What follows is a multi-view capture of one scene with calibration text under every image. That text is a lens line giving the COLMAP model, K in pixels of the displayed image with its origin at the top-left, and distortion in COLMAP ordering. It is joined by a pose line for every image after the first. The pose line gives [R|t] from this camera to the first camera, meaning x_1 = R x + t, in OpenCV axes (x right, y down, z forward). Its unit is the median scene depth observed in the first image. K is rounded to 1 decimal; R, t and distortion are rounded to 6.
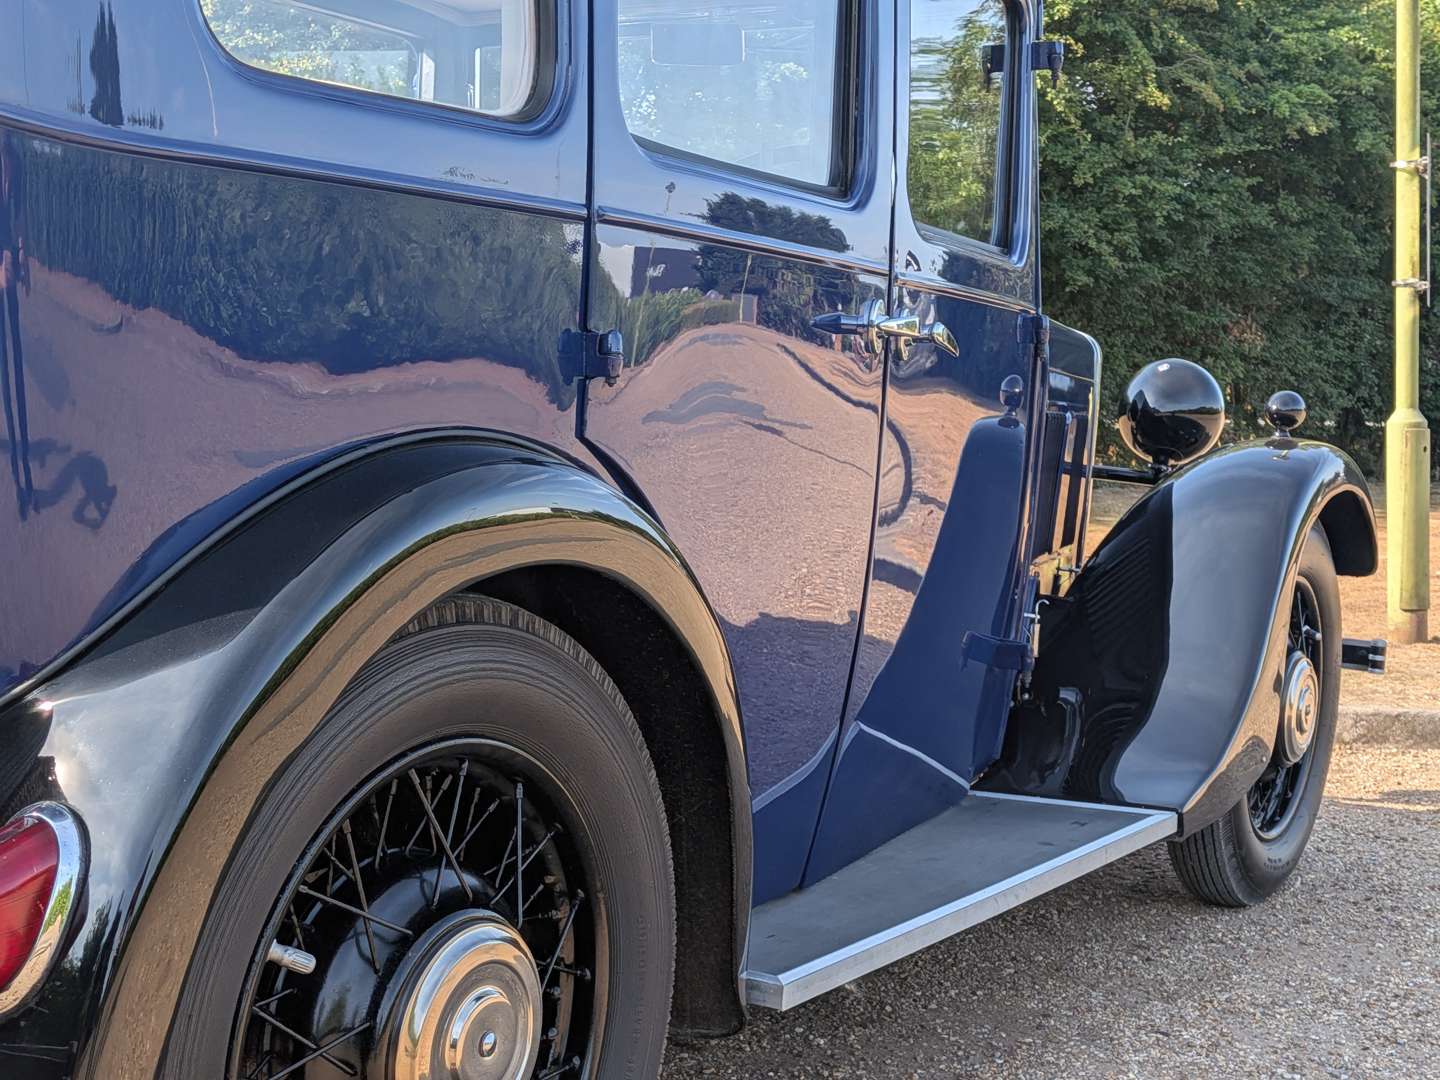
lens RADIAL K [[1955.1, 0, 730.5], [0, 1955.1, 543.3], [0, 0, 1]] dist [0.049810, 0.000000]
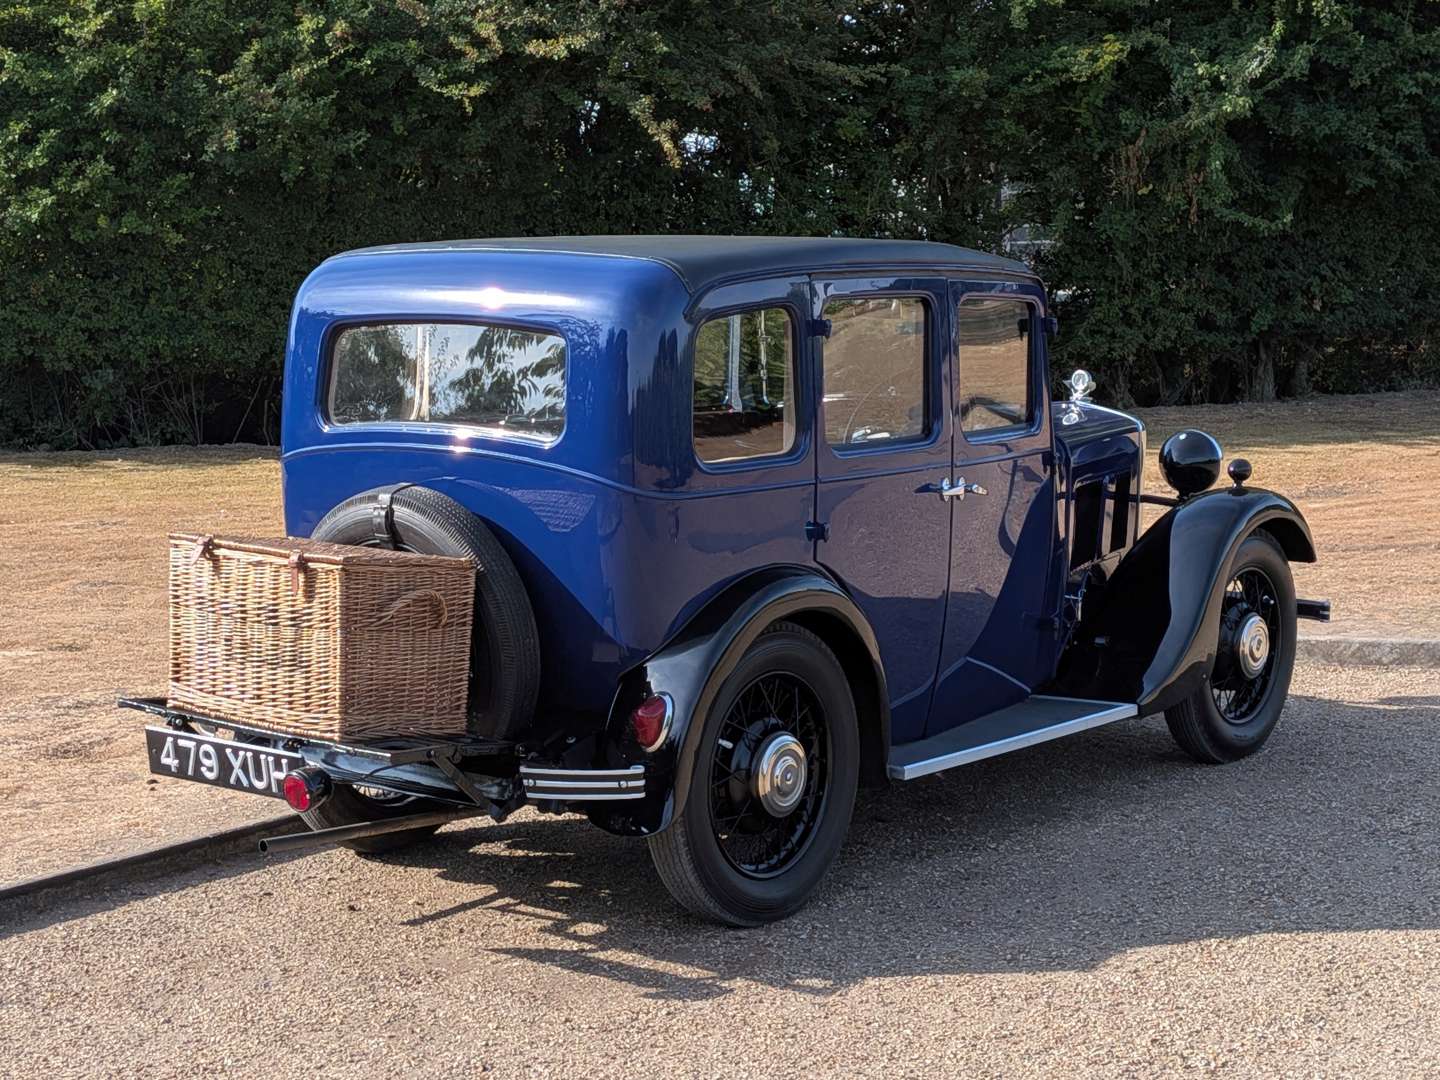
lens RADIAL K [[1955.1, 0, 720.9], [0, 1955.1, 532.9], [0, 0, 1]] dist [0.049810, 0.000000]
pose [[0.989689, -0.024460, -0.141129, 0.078009], [0.028830, 0.999163, 0.029004, -0.077064], [0.140301, -0.032773, 0.989566, -0.746816]]
